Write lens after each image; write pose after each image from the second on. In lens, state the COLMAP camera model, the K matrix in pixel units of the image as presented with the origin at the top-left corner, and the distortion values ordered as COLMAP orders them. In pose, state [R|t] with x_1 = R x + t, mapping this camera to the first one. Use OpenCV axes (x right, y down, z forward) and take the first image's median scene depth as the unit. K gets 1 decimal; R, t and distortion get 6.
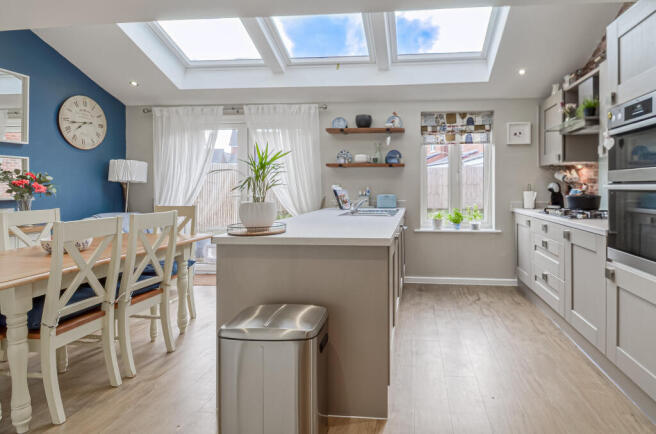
lens RADIAL K [[344.4, 0, 384.2], [0, 344.4, 185.3], [0, 0, 1]] dist [0.010757, -0.001486]
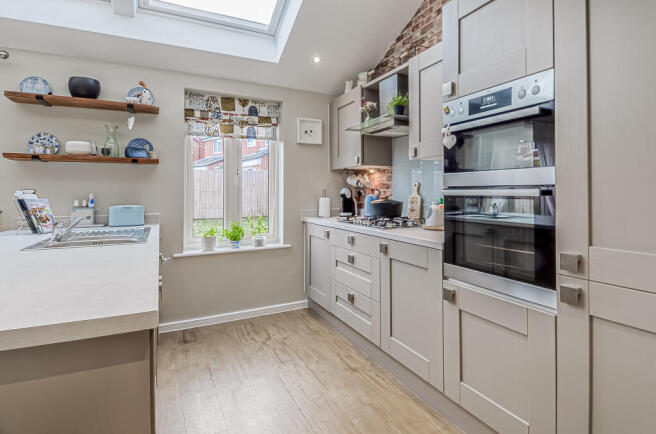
lens RADIAL K [[354.3, 0, 362.4], [0, 354.3, 187.0], [0, 0, 1]] dist [0.011258, -0.019335]
pose [[0.822215, 0.006483, 0.569140, -0.009849], [0.000062, 0.999934, -0.011479, 0.000544], [-0.569177, 0.009474, 0.822160, 0.201666]]
